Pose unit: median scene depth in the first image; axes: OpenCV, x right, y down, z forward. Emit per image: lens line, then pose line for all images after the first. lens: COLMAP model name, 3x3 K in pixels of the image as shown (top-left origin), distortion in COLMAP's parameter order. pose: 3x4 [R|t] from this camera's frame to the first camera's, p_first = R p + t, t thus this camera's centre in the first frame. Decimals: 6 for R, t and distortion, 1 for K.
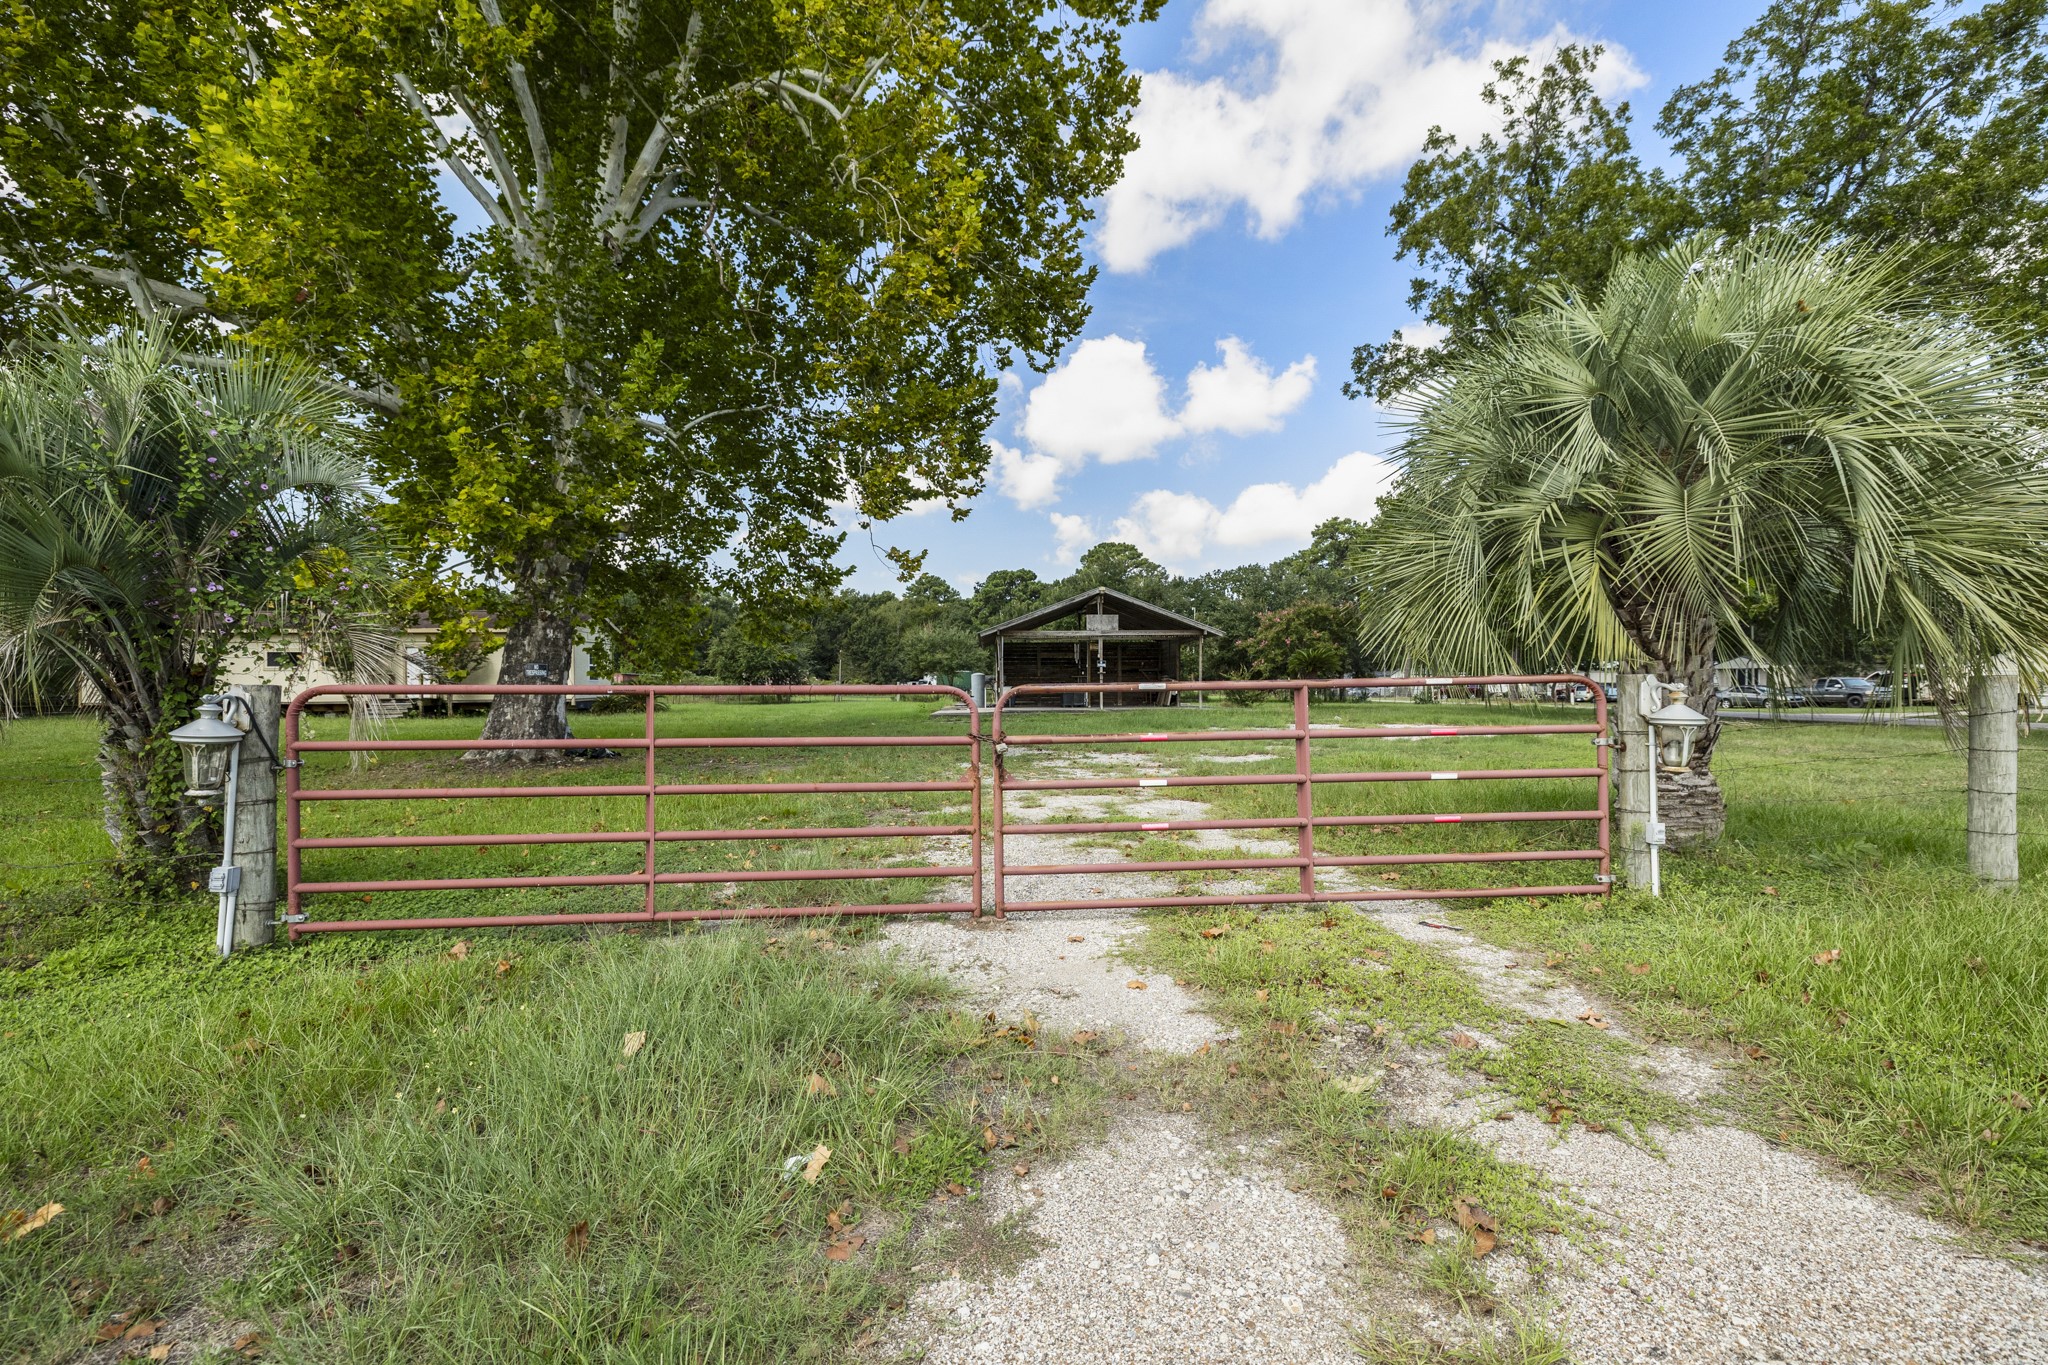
lens RADIAL K [[880.8, 0, 1032.0], [0, 880.8, 680.2], [0, 0, 1]] dist [-0.000568, 0.000834]
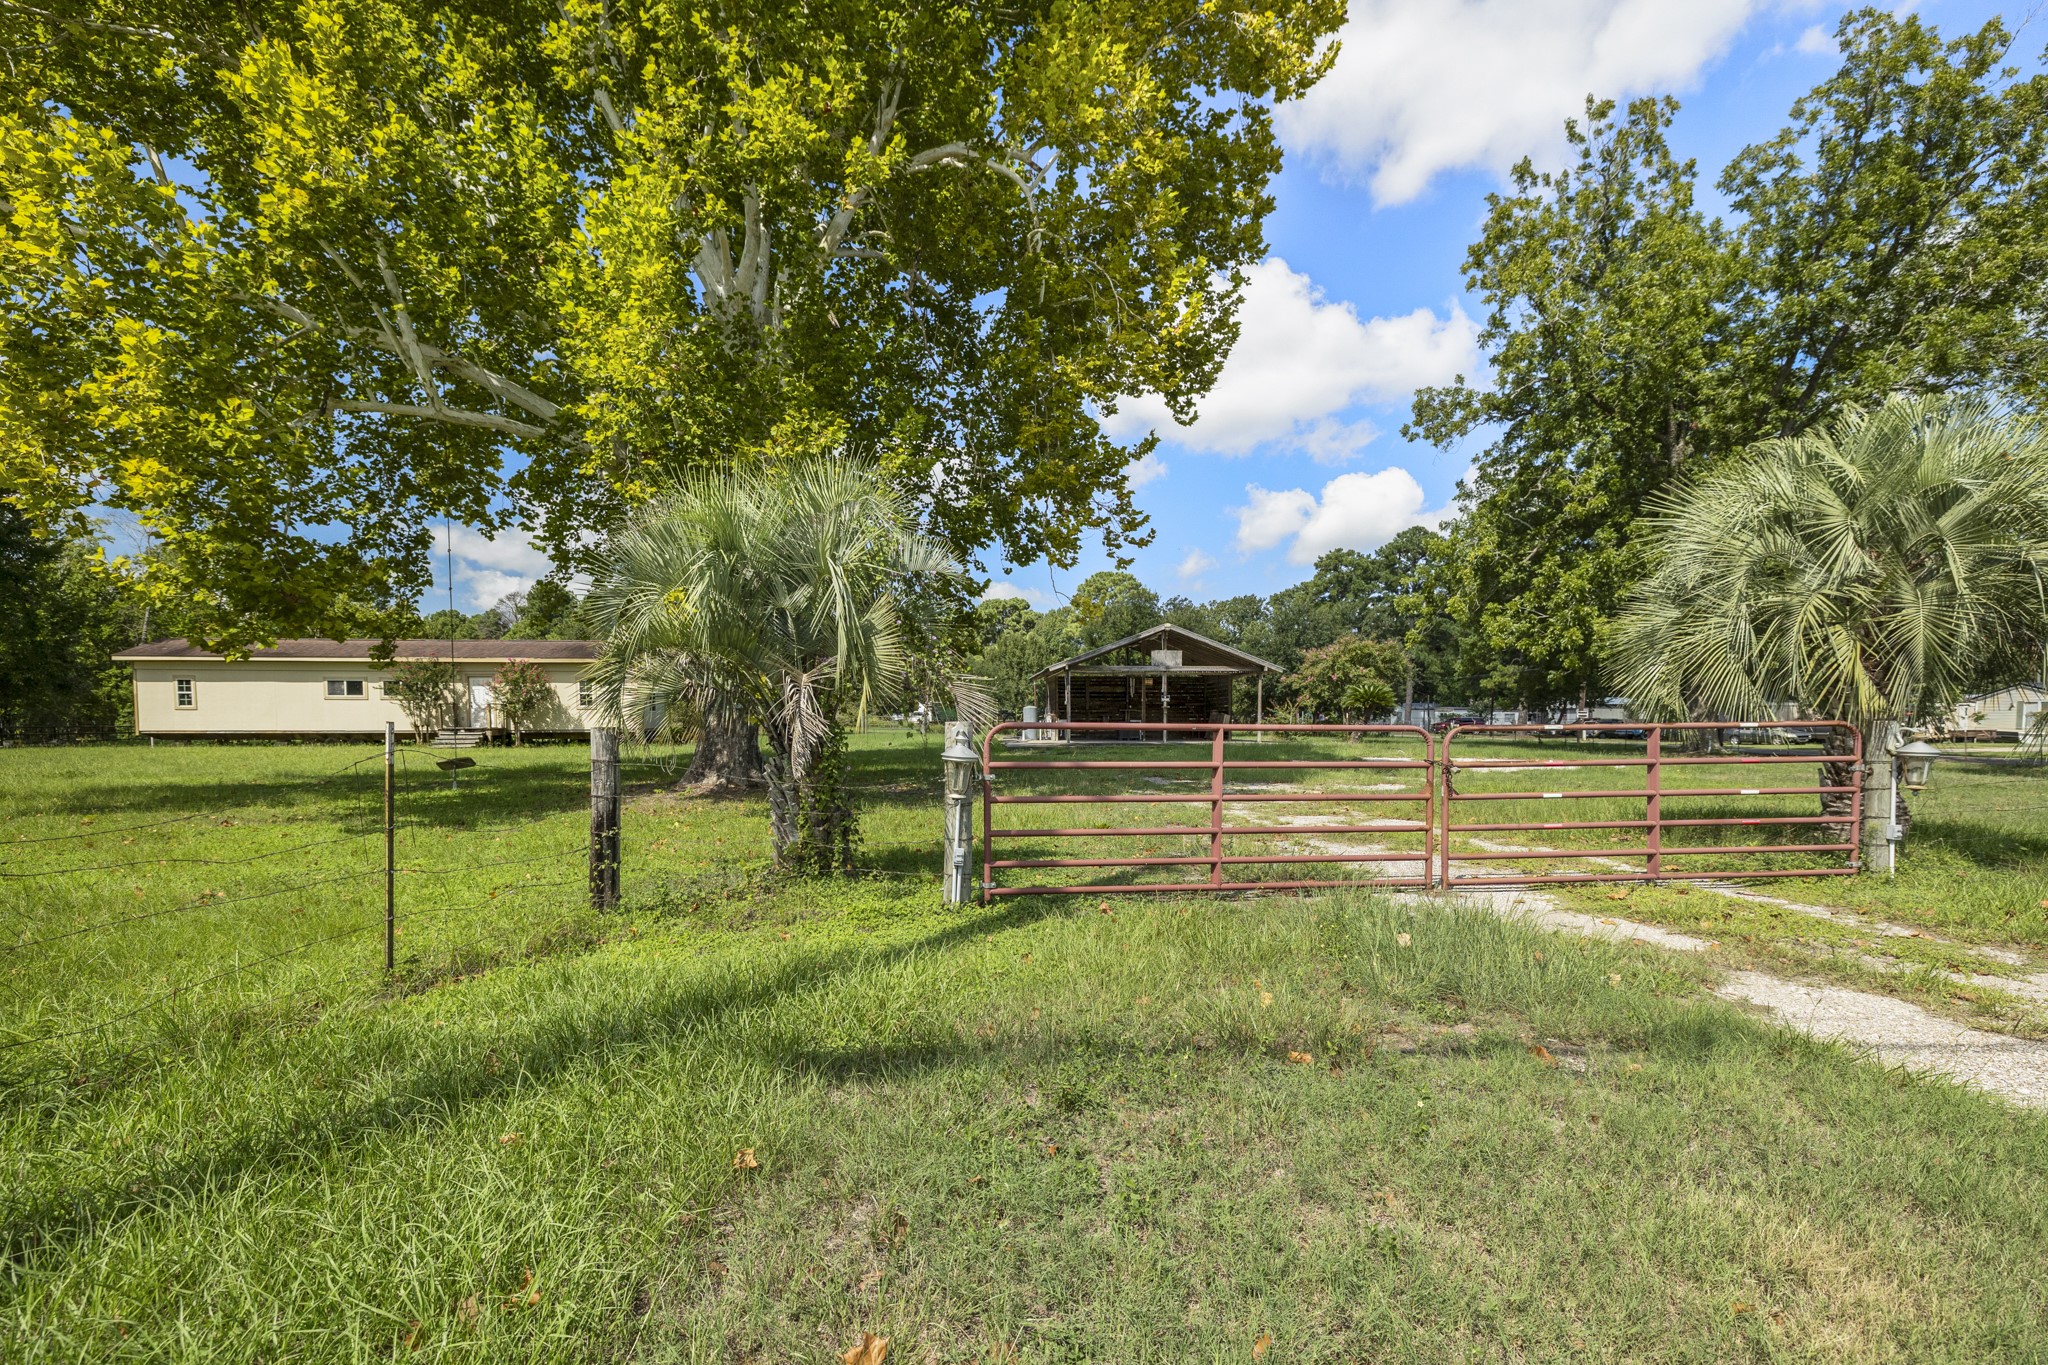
lens RADIAL K [[912.2, 0, 1025.1], [0, 912.2, 761.2], [0, 0, 1]] dist [-0.001100, -0.000618]
pose [[0.999535, 0.004901, 0.030101, -0.242626], [-0.006530, 0.998506, 0.054260, -0.004331], [-0.029790, -0.054431, 0.998073, -0.140446]]
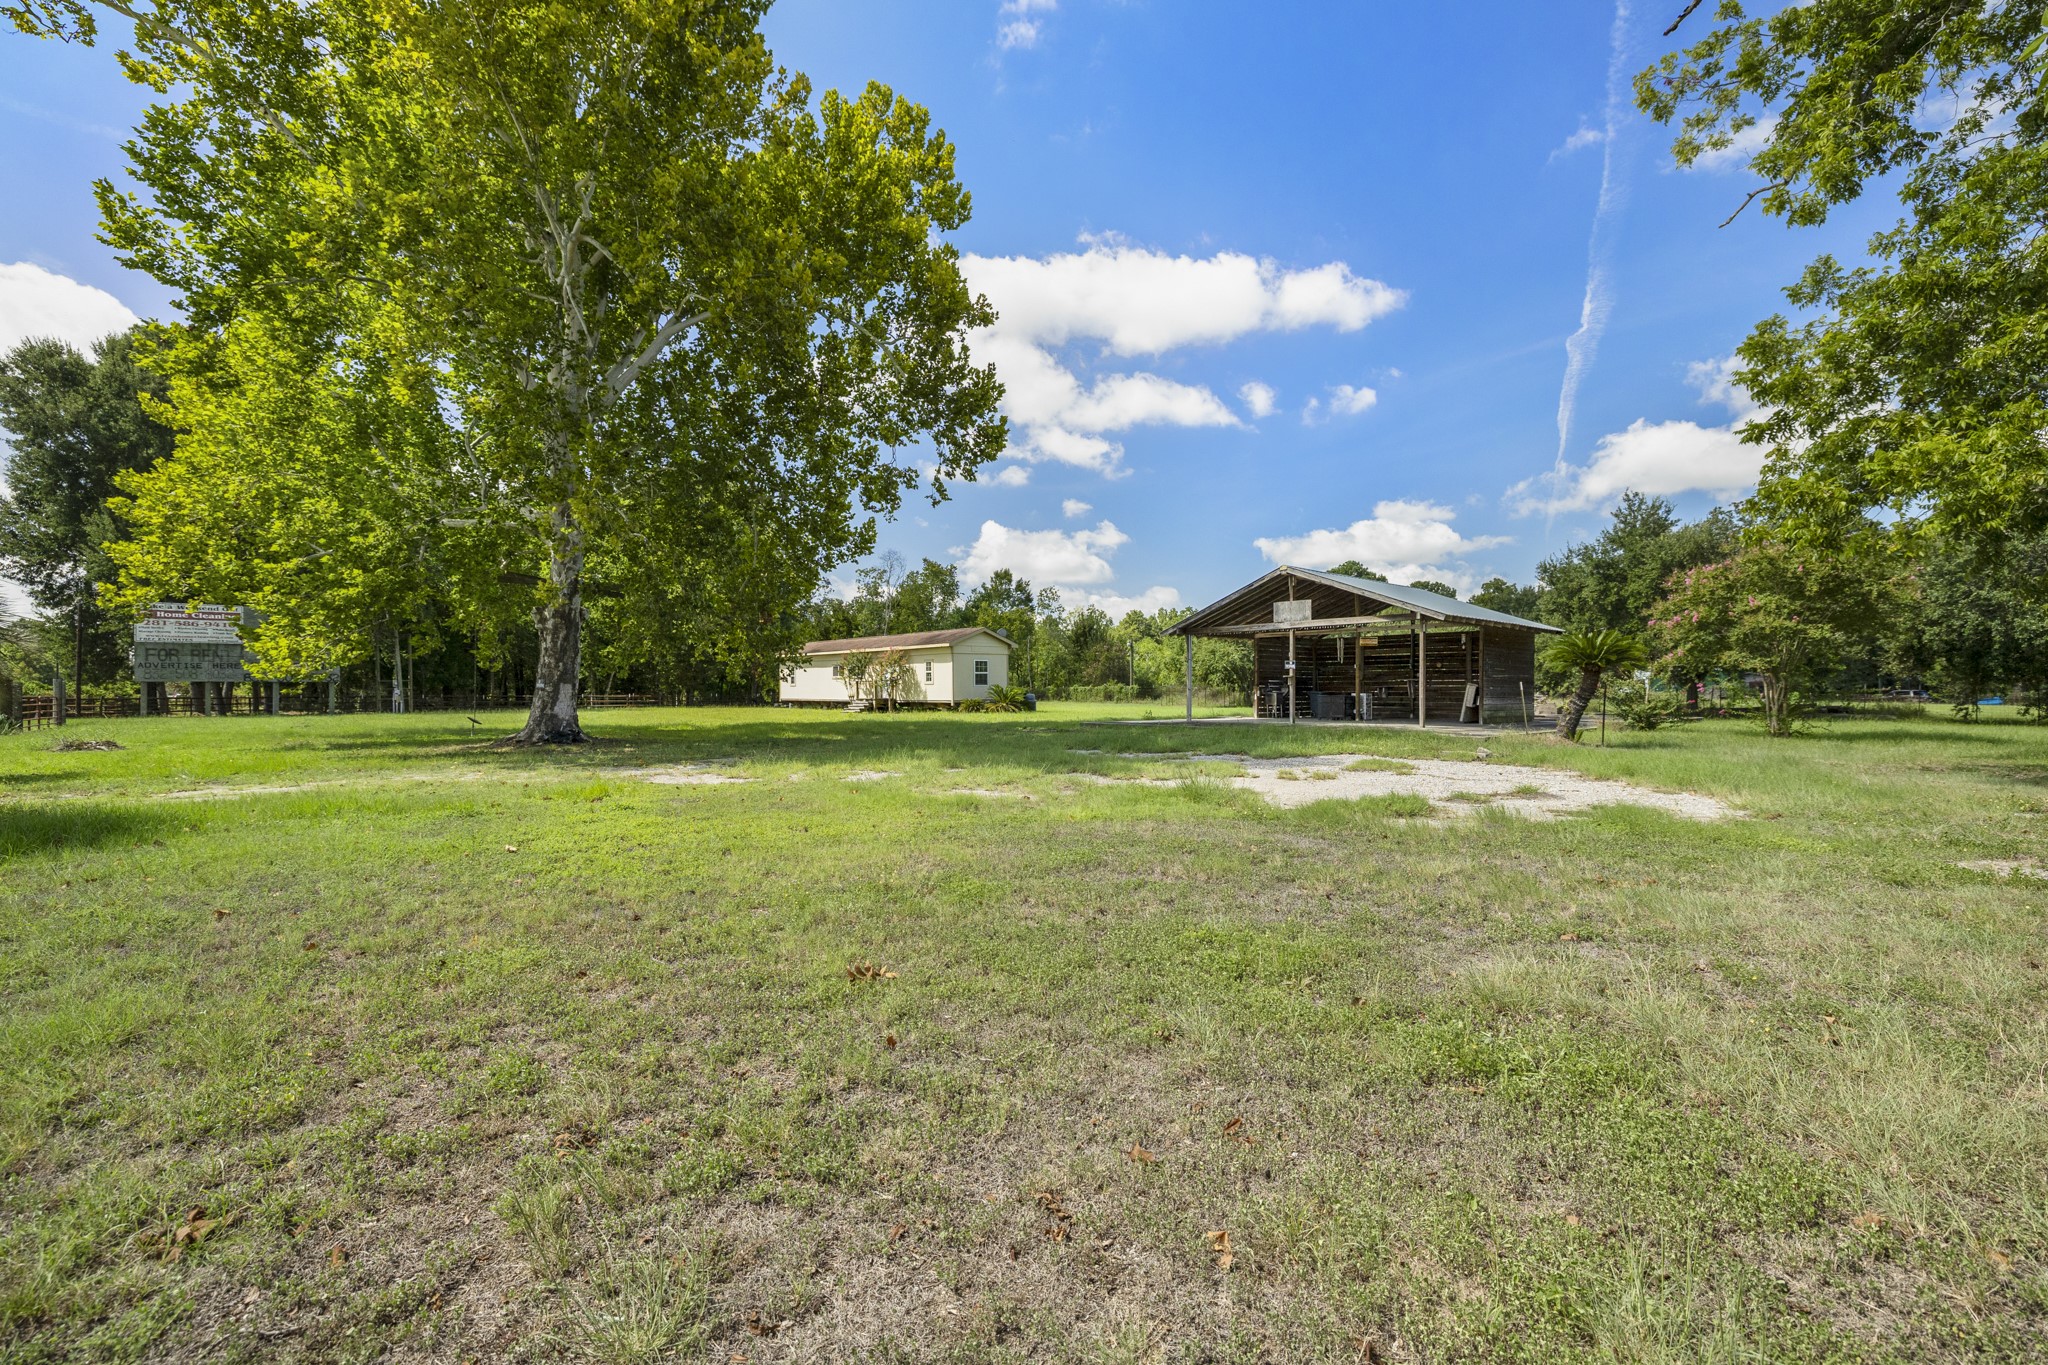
lens RADIAL K [[863.0, 0, 1011.7], [0, 863.0, 695.2], [0, 0, 1]] dist [-0.000466, -0.000075]
pose [[0.613541, 0.009339, -0.789607, 1.059545], [0.004881, 0.999866, 0.015619, -0.010448], [0.789647, -0.013437, 0.613414, 0.695827]]
